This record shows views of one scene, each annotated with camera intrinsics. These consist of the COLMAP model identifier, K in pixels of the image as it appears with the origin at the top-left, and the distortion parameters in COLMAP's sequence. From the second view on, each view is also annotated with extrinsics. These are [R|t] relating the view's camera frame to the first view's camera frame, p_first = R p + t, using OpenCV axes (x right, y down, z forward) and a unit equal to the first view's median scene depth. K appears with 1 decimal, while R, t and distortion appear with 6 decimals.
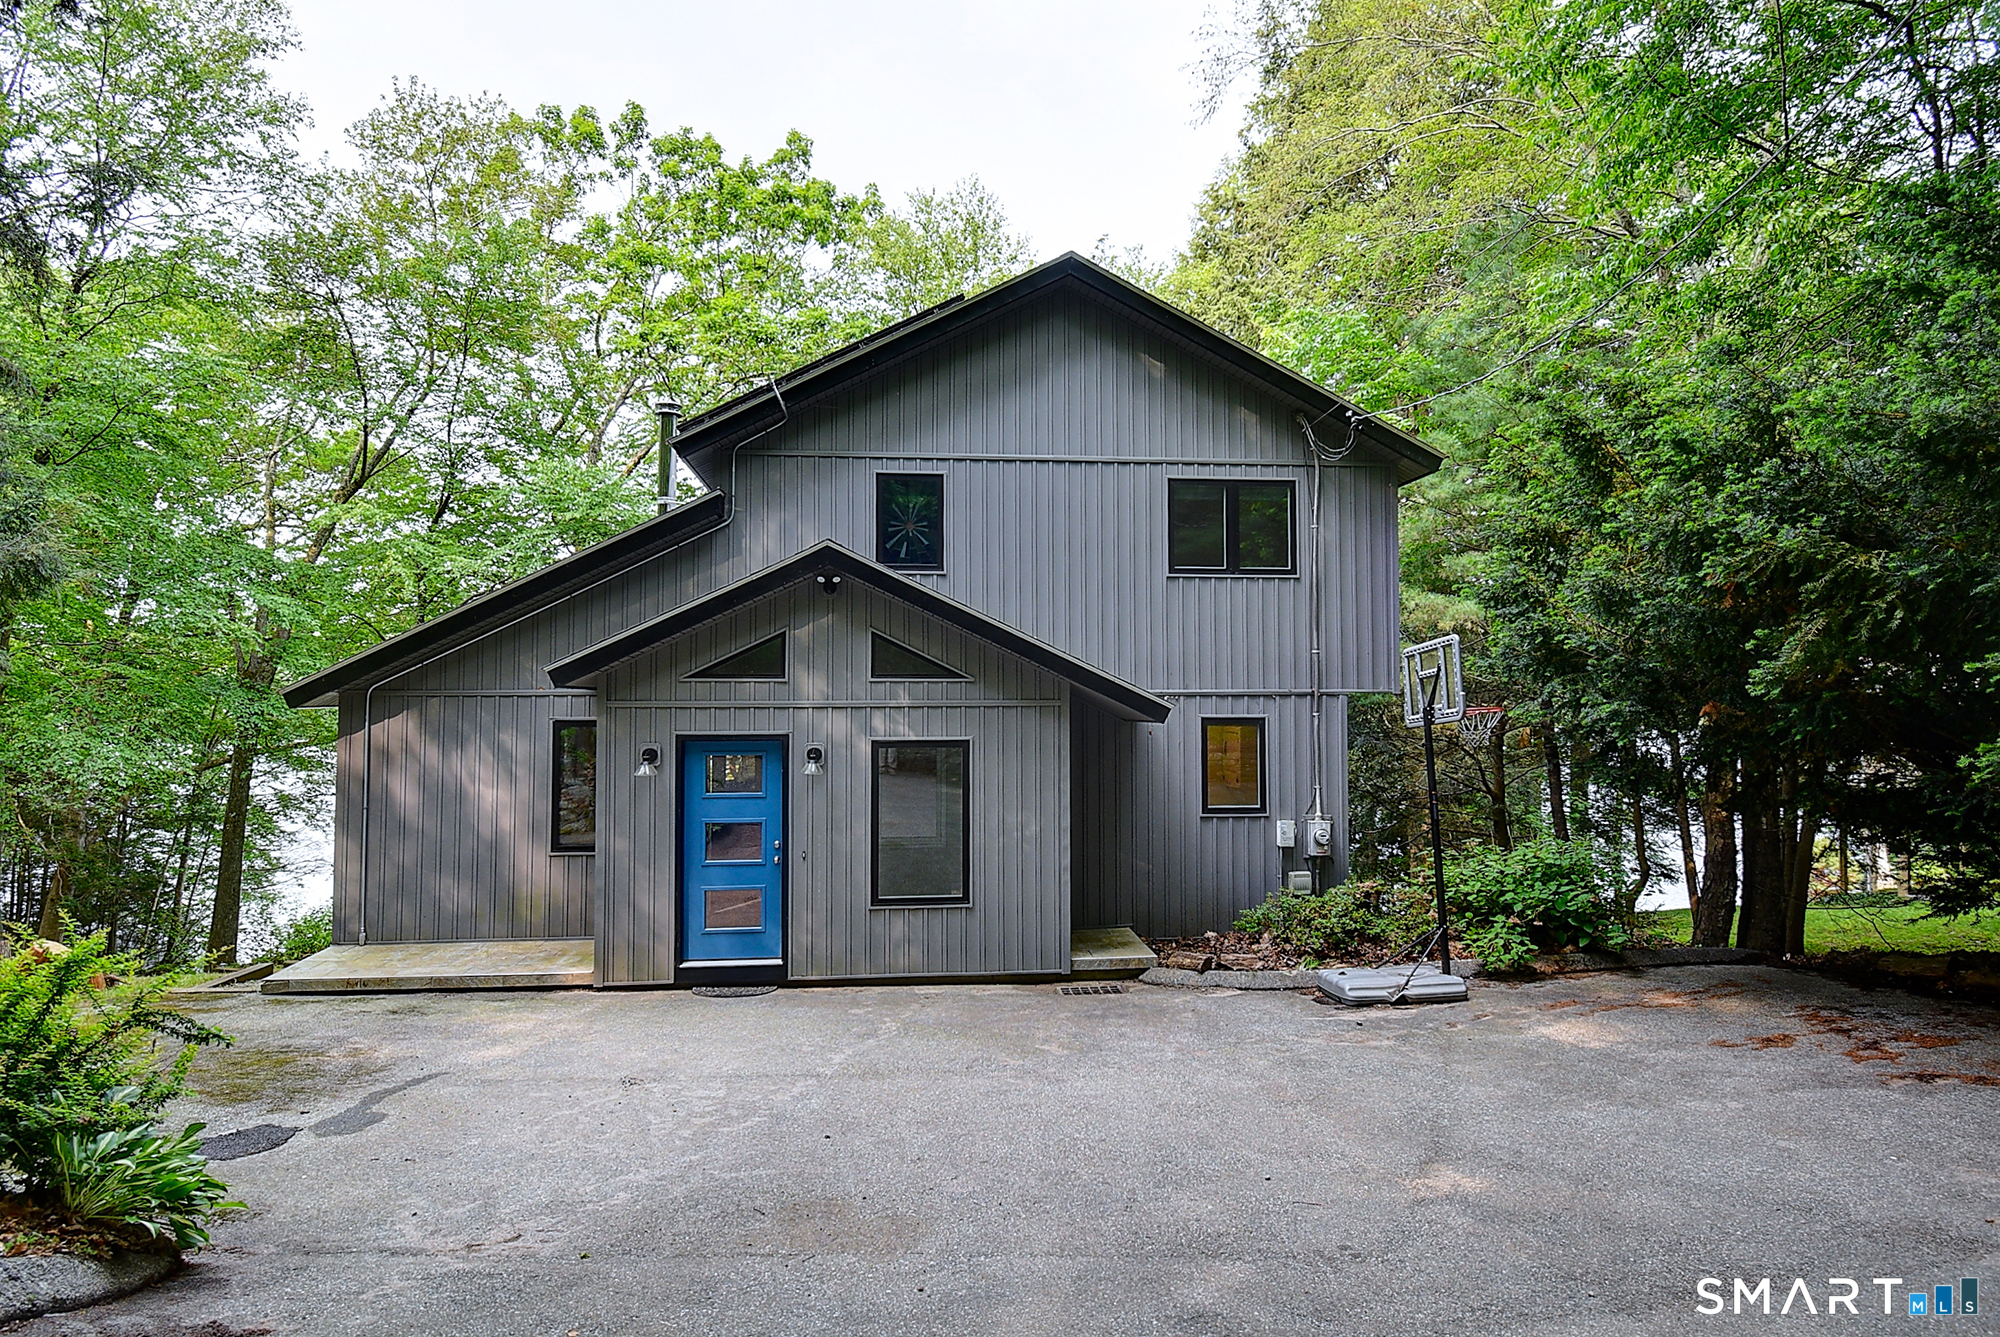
lens RADIAL K [[1052.6, 0, 1001.5], [0, 1052.6, 662.5], [0, 0, 1]] dist [-0.001686, -0.003010]
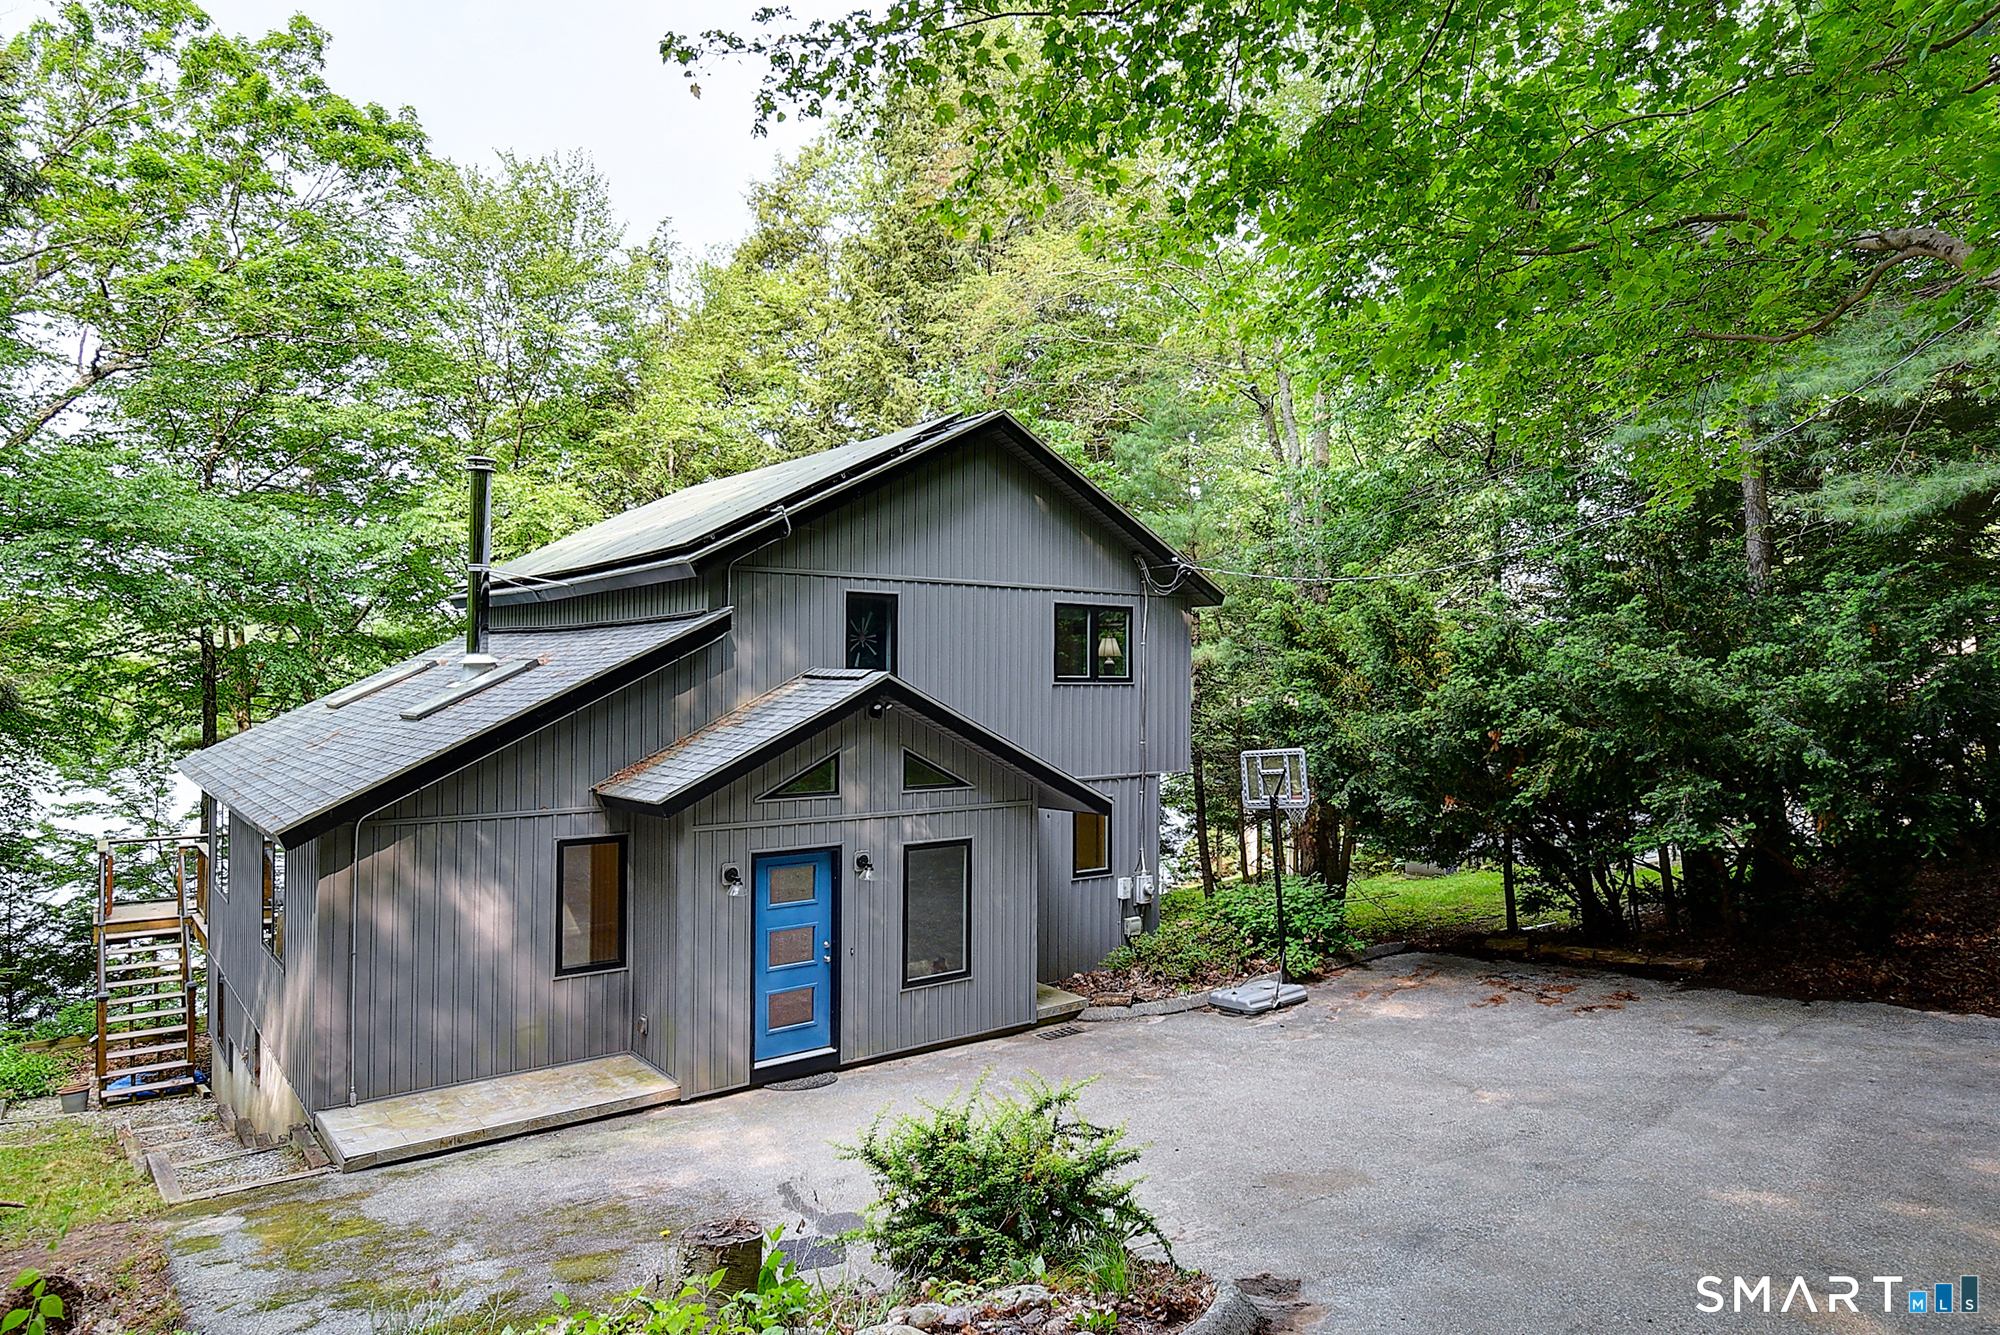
lens RADIAL K [[1209.6, 0, 998.5], [0, 1209.6, 672.3], [0, 0, 1]] dist [-0.002795, 0.001922]
pose [[0.846944, 0.008841, 0.531609, -0.735622], [-0.022370, 0.999569, 0.019016, -0.140515], [-0.531212, -0.027998, 0.846776, -0.162494]]
